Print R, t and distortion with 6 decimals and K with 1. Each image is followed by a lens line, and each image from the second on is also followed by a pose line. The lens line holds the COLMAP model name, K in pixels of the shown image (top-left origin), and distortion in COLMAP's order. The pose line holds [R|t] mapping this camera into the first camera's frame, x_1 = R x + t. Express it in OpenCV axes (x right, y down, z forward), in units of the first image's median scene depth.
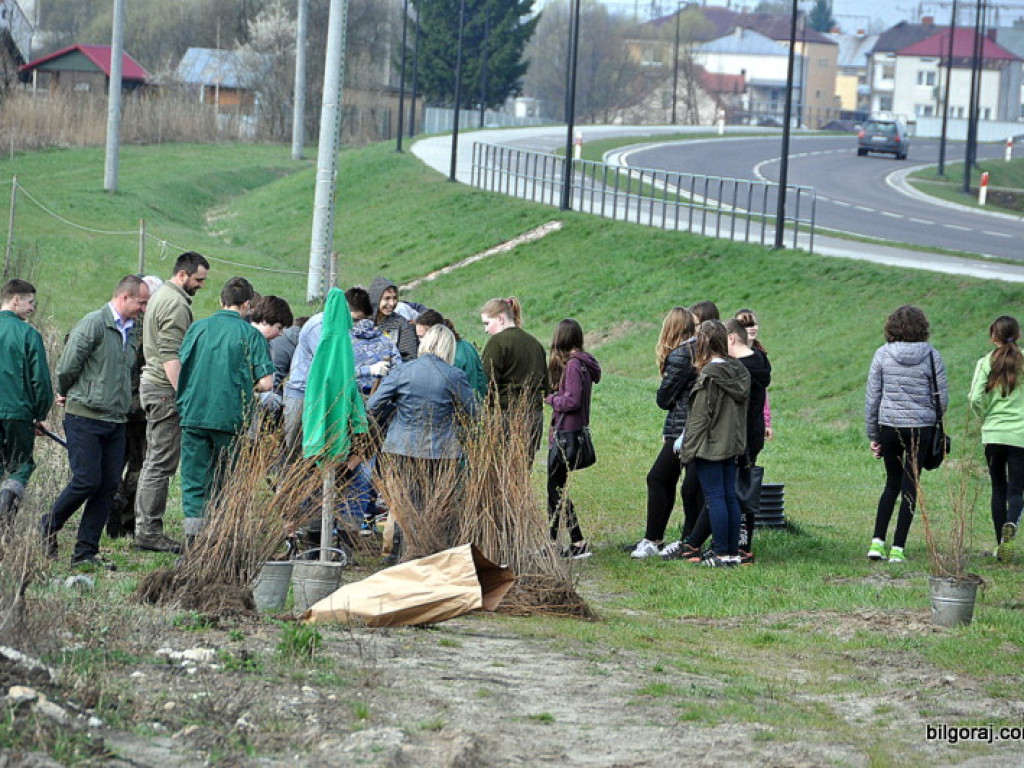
lens RADIAL K [[6920.2, 0, 512.0], [0, 6920.2, 384.0], [0, 0, 1]] dist [1.799556, -5.911910]
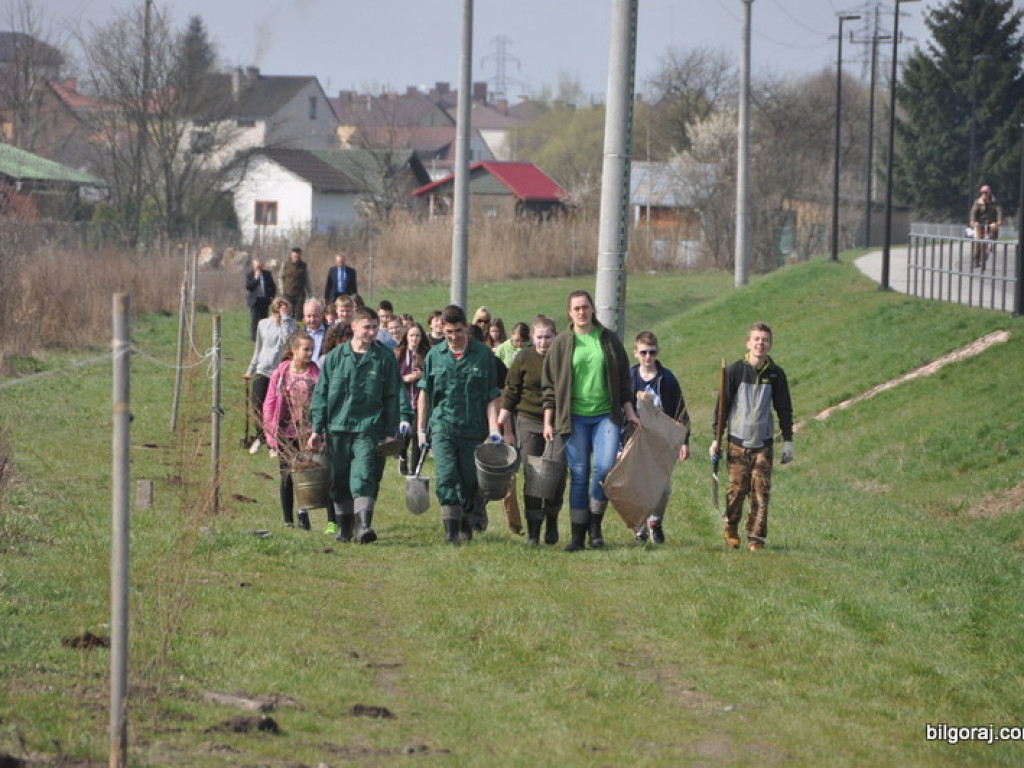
lens RADIAL K [[5745.2, 0, 535.1], [0, 5745.2, 381.8], [0, 0, 1]] dist [1.261874, -1.622023]
pose [[0.993009, -0.030422, -0.114048, 0.025105], [0.026940, 0.999127, -0.031944, -0.000811], [0.114921, 0.028648, 0.992962, 0.395926]]
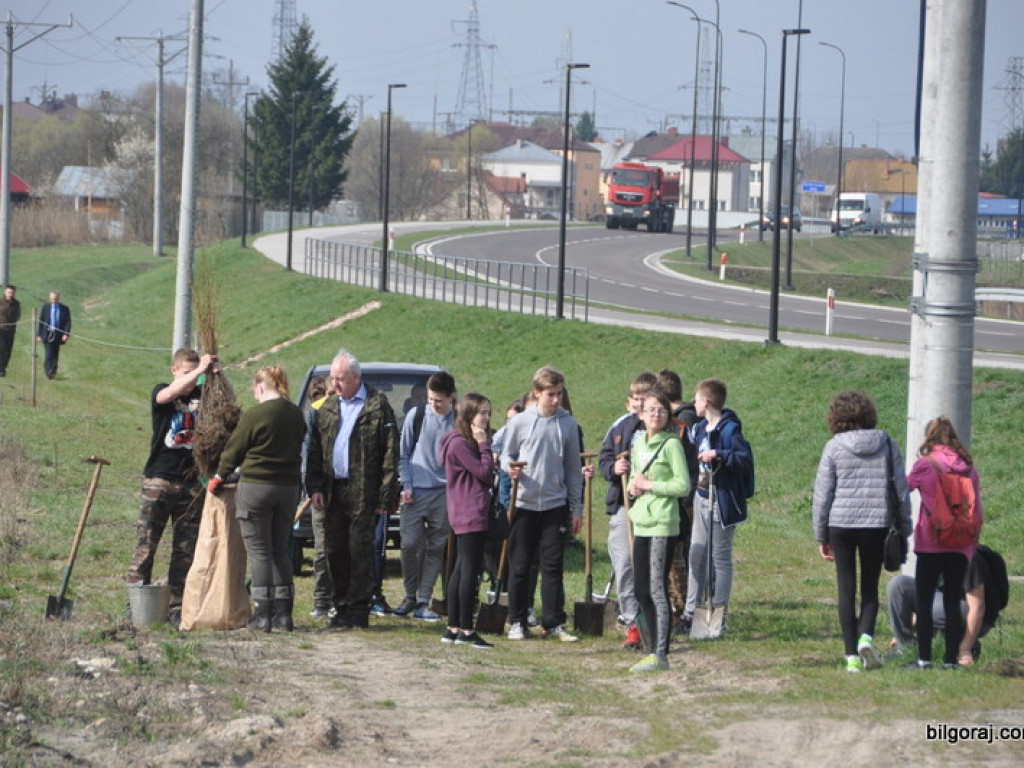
lens RADIAL K [[5745.2, 0, 535.1], [0, 5745.2, 381.8], [0, 0, 1]] dist [1.261874, -1.622023]
pose [[0.999026, -0.027013, 0.034896, -0.001319], [0.027338, 0.999587, -0.008887, 0.000351], [-0.034641, 0.009833, 0.999351, -0.008465]]
